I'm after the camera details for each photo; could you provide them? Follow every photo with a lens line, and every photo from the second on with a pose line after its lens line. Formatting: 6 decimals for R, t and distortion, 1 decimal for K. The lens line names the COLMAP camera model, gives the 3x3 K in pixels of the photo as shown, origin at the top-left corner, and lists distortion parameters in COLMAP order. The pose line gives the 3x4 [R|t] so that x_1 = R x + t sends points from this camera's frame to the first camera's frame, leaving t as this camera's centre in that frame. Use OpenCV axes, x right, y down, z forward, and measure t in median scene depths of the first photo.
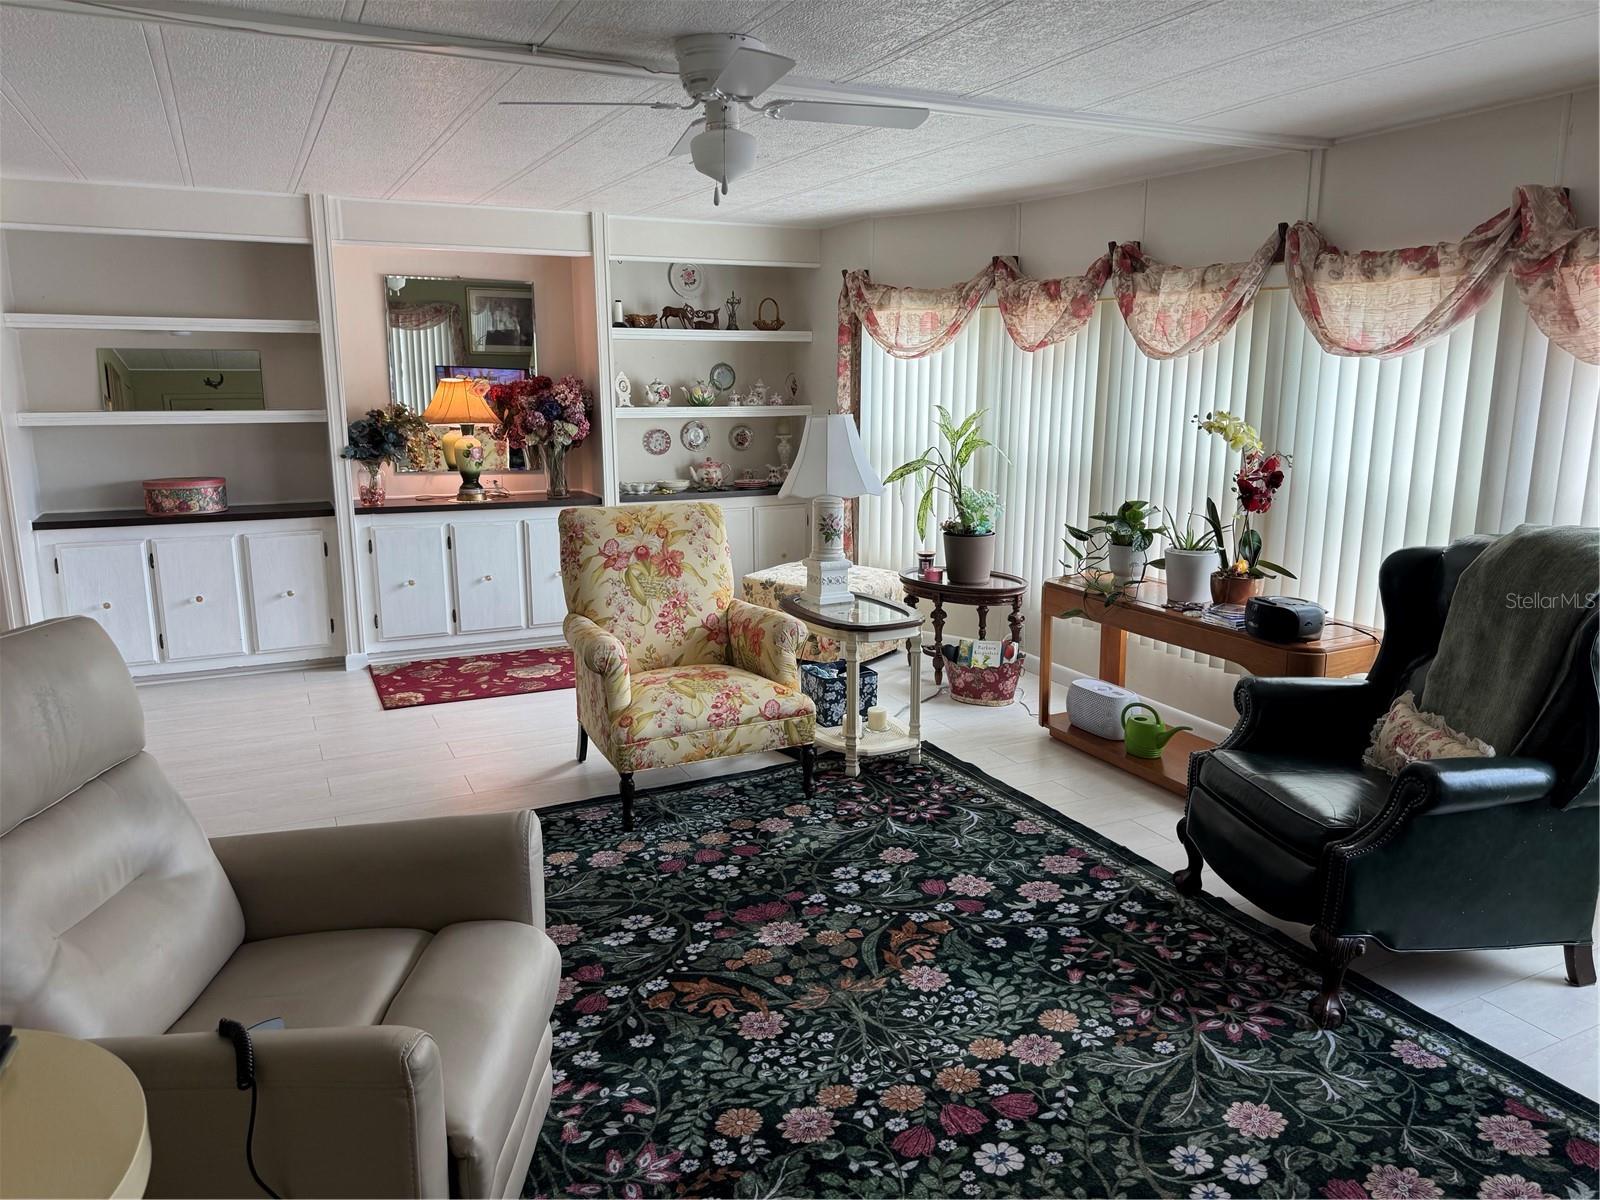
lens RADIAL K [[1140.9, 0, 800.0], [0, 1140.9, 600.0], [0, 0, 1]] dist [-0.001166, -0.002711]
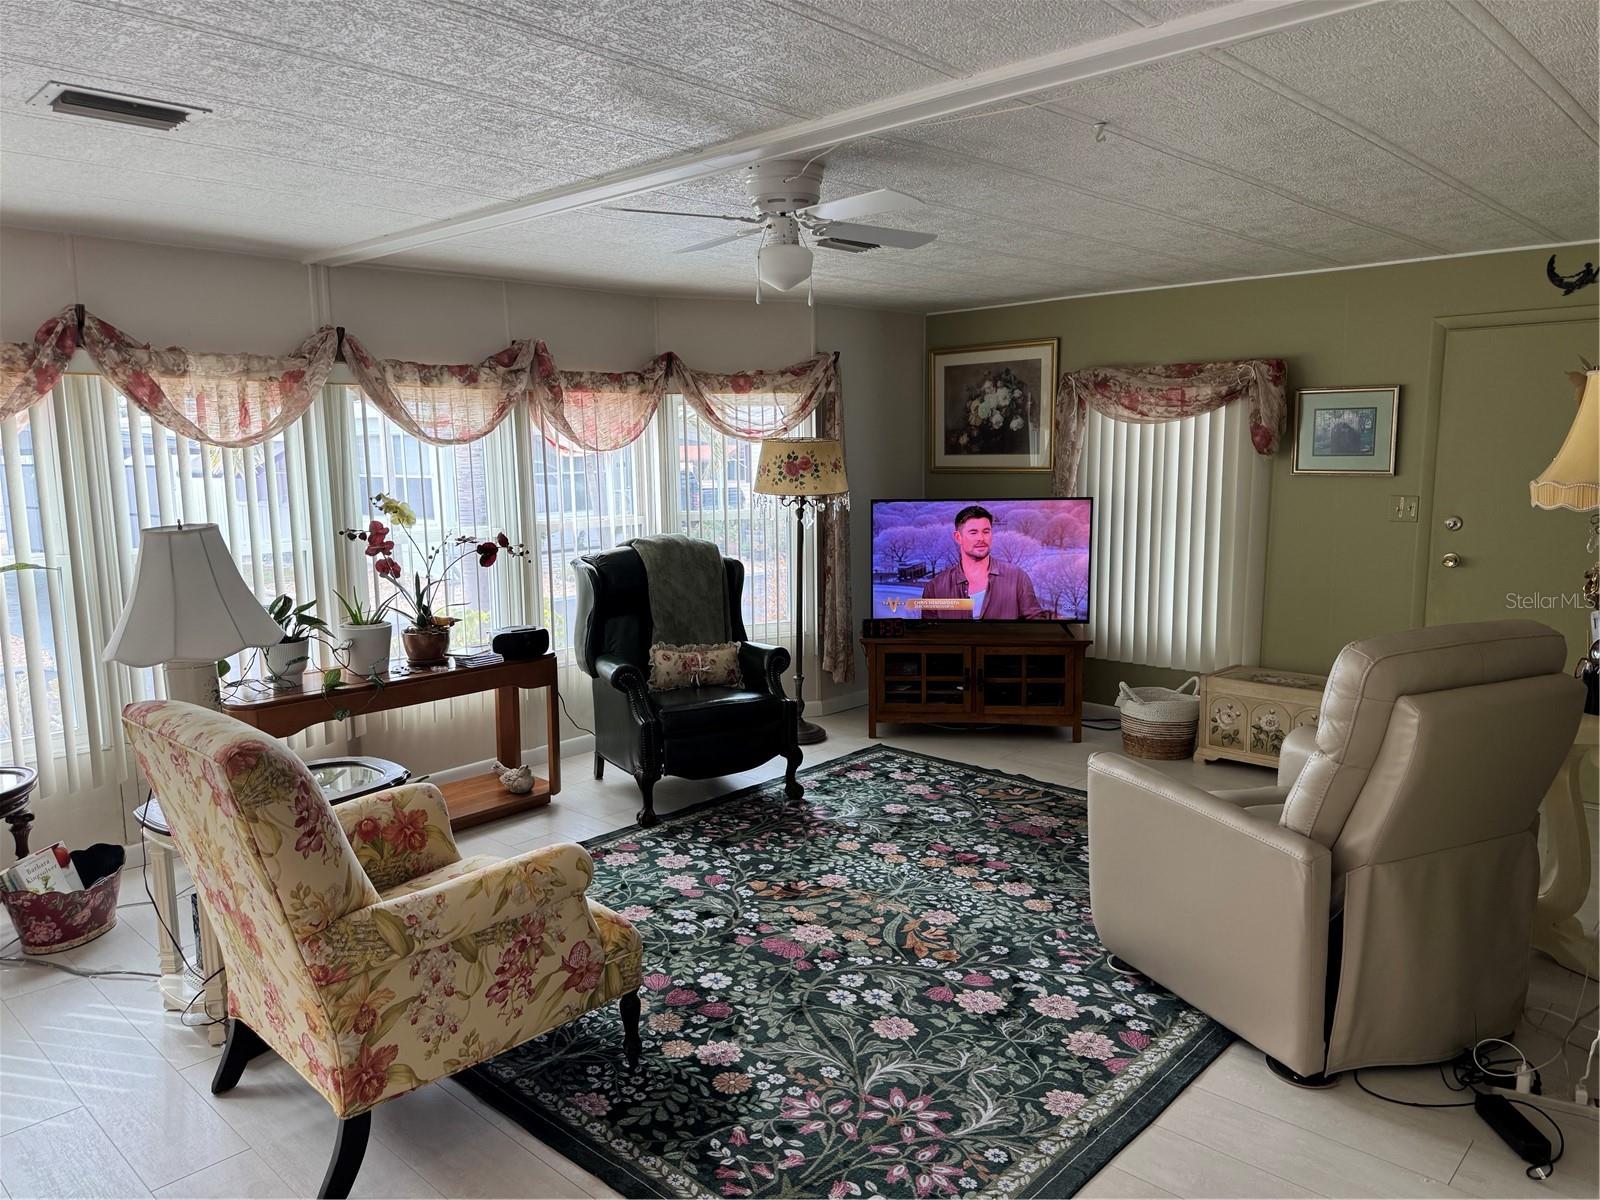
lens RADIAL K [[1123.6, 0, 800.0], [0, 1123.6, 600.0], [0, 0, 1]] dist [0.150569, -0.000165]
pose [[-0.351790, -0.140962, 0.925405, -1.039578], [0.200522, 0.954300, 0.221591, -0.296854], [-0.914349, 0.263518, -0.307447, 1.265807]]
